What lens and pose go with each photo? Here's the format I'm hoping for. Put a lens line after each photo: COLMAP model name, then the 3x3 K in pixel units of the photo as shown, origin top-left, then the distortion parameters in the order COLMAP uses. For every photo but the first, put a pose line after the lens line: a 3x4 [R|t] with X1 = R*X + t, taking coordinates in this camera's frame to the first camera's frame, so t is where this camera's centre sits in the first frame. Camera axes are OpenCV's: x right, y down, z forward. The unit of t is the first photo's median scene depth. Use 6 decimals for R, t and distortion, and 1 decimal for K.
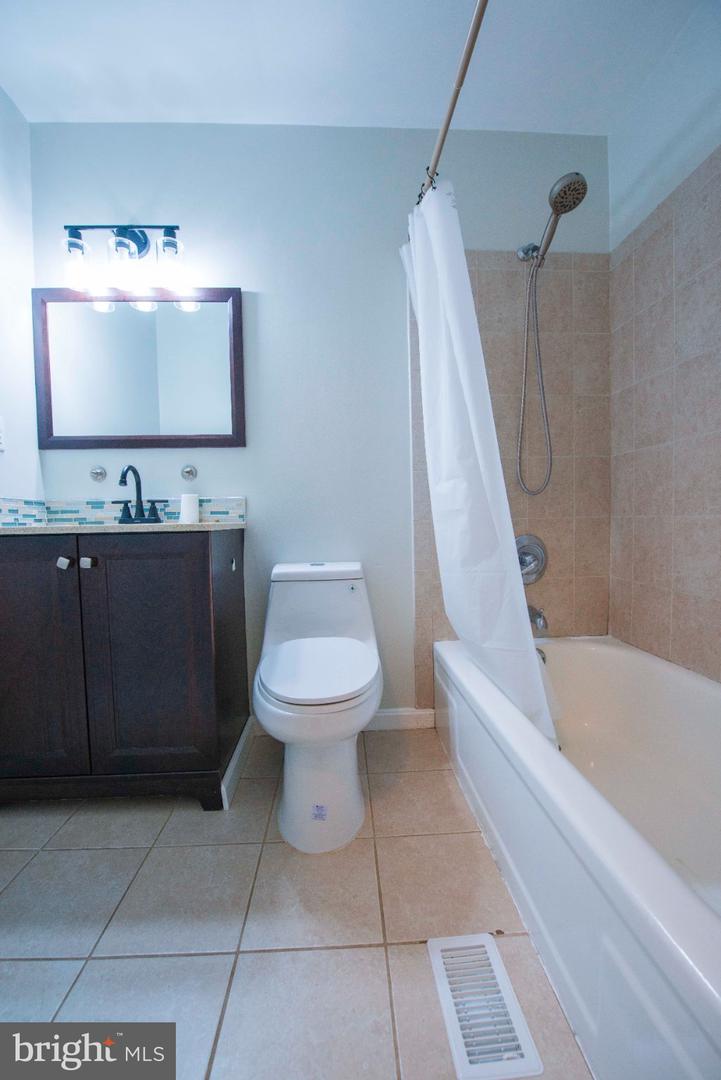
lens RADIAL K [[433.5, 0, 359.9], [0, 433.5, 538.4], [0, 0, 1]] dist [-0.028402, -0.001266]
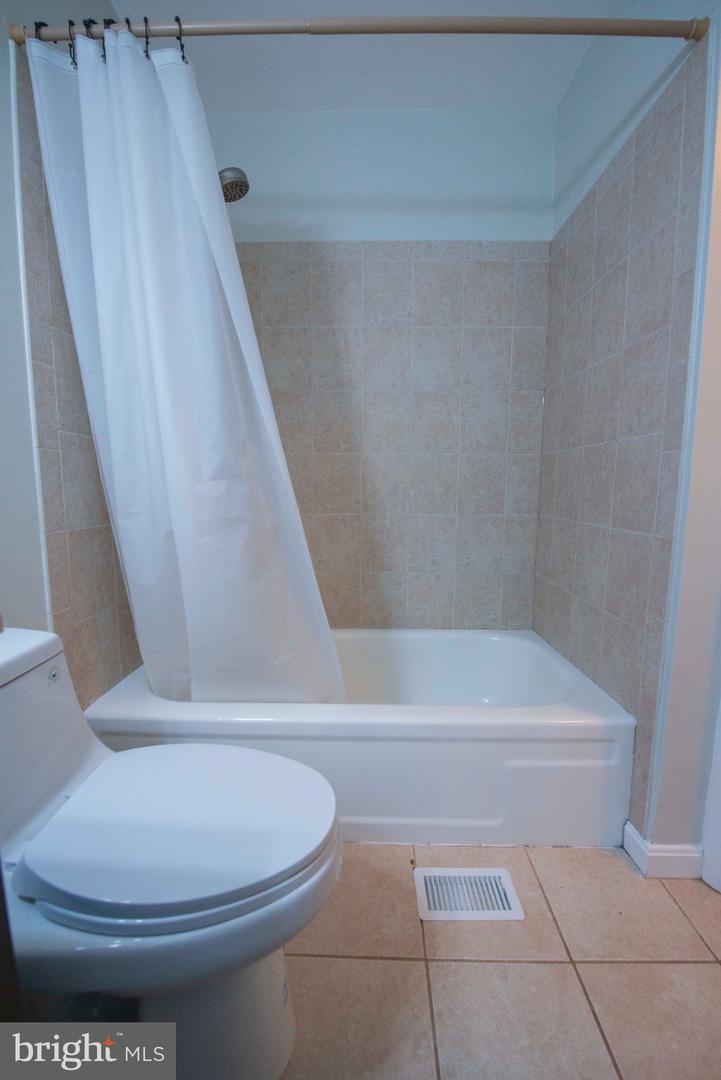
lens RADIAL K [[433.5, 0, 356.8], [0, 433.5, 538.3], [0, 0, 1]] dist [-0.028402, -0.001266]
pose [[0.072283, -0.097568, 0.992600, -0.492981], [0.040918, 0.994656, 0.094790, -0.083772], [-0.996544, 0.033764, 0.075889, 0.609348]]
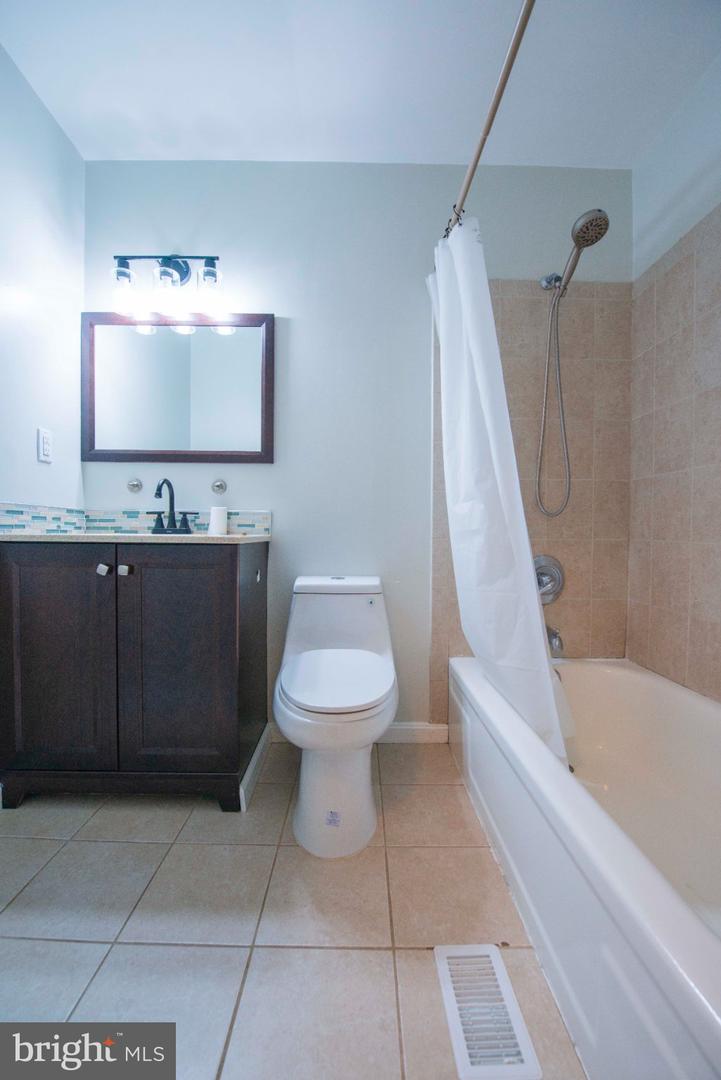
lens RADIAL K [[433.5, 0, 359.5], [0, 433.5, 538.8], [0, 0, 1]] dist [-0.028402, -0.001266]
pose [[0.998592, 0.030202, -0.043611, -0.004747], [-0.031374, 0.999158, -0.026450, -0.009527], [0.042775, 0.027781, 0.998698, -0.040327]]
